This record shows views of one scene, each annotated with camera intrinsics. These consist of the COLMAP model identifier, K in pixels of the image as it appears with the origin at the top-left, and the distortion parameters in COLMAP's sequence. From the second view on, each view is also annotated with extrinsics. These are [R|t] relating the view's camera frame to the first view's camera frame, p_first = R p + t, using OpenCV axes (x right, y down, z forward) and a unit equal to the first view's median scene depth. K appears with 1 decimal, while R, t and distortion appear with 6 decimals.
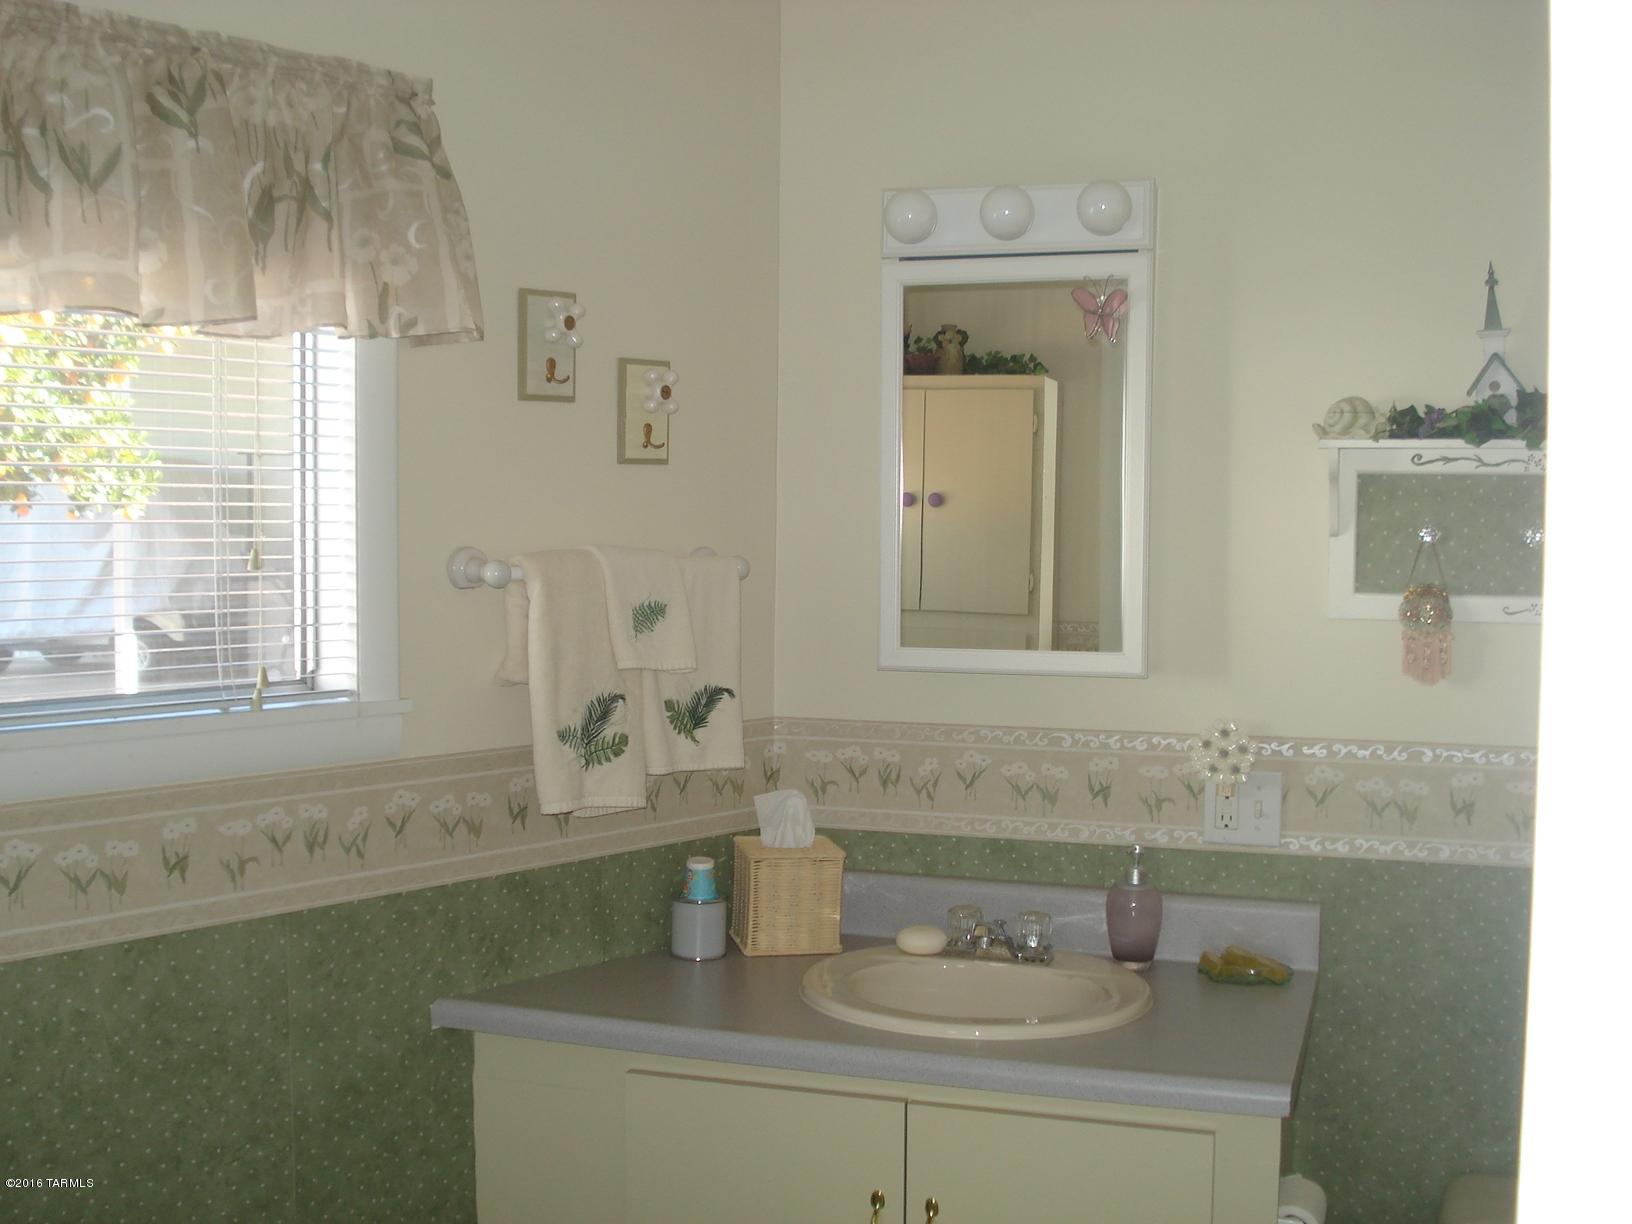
lens RADIAL K [[1860.3, 0, 819.1], [0, 1860.3, 618.9], [0, 0, 1]] dist [-0.066136, -0.111058]
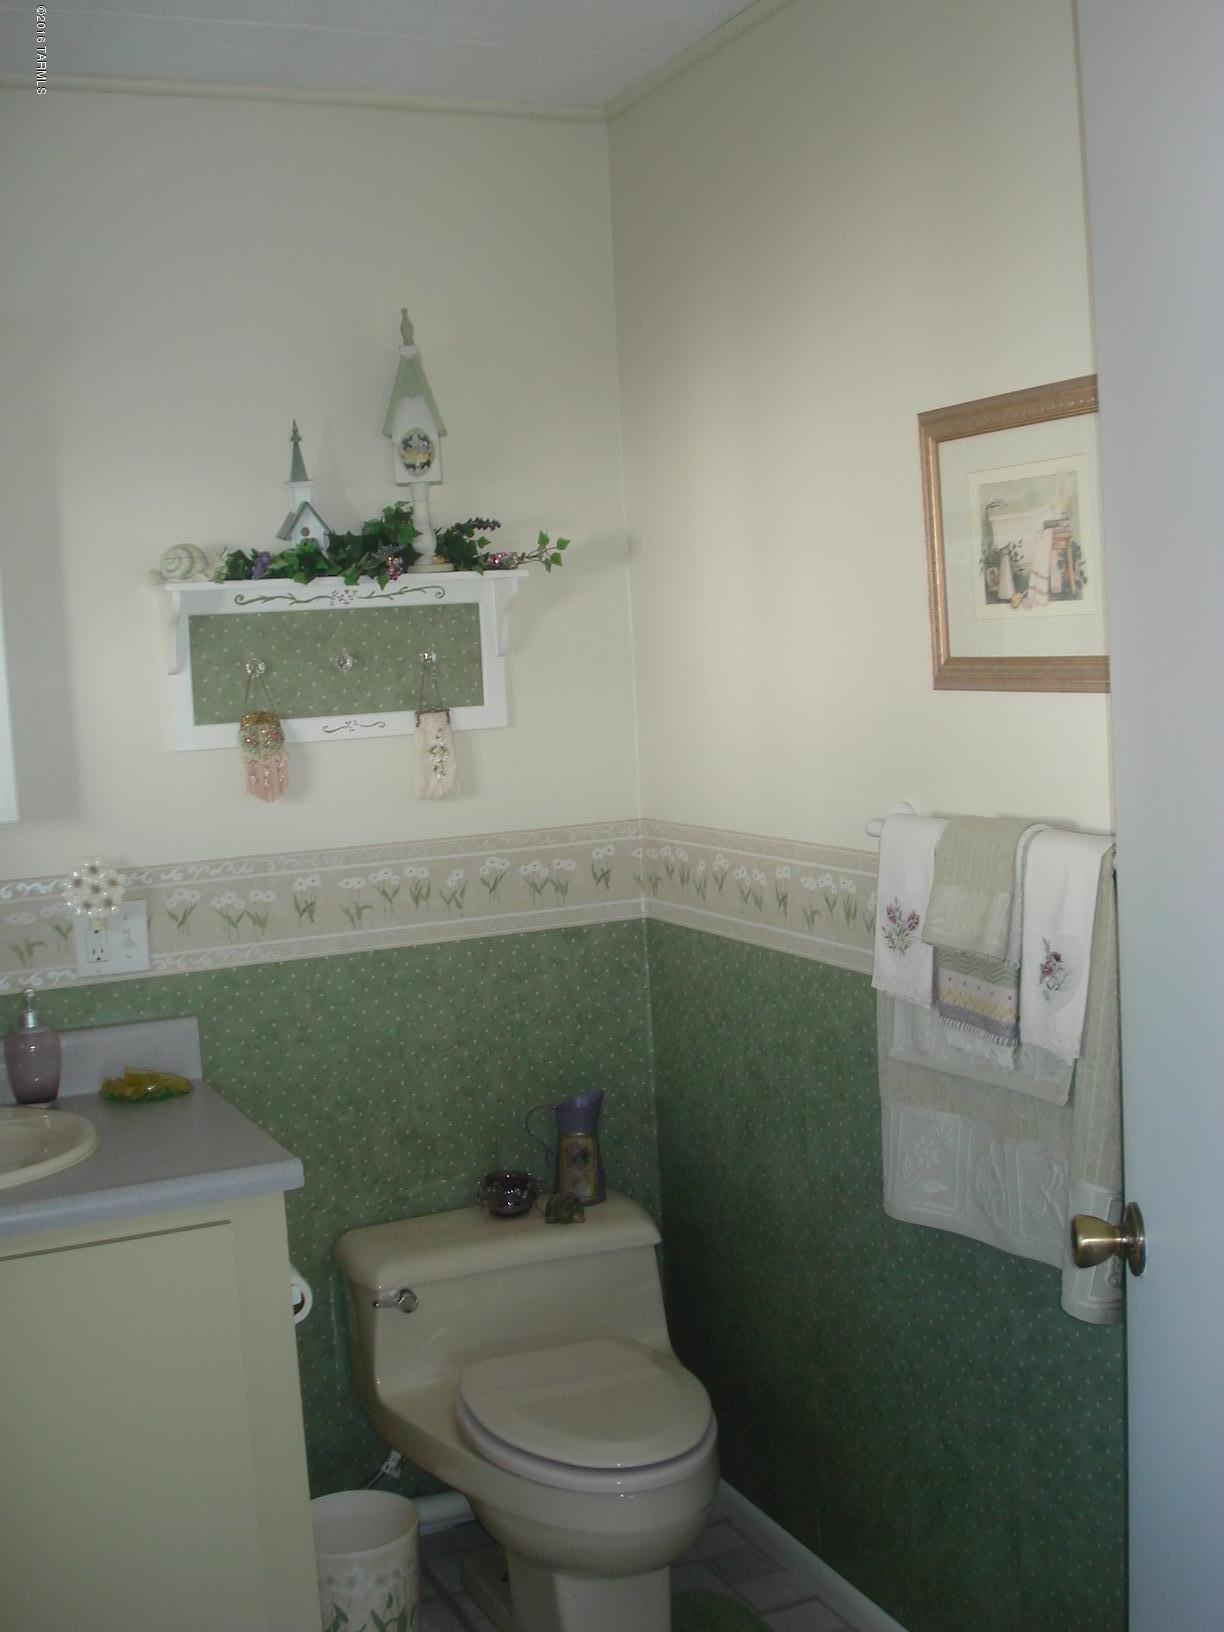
lens RADIAL K [[1767.7, 0, 611.6], [0, 1767.7, 812.7], [0, 0, 1]] dist [-0.105538, -0.006929]
pose [[0.736712, -0.109155, 0.667338, -0.223867], [0.091140, 0.993909, 0.061956, -0.005010], [-0.670036, 0.015178, 0.742173, 0.076094]]
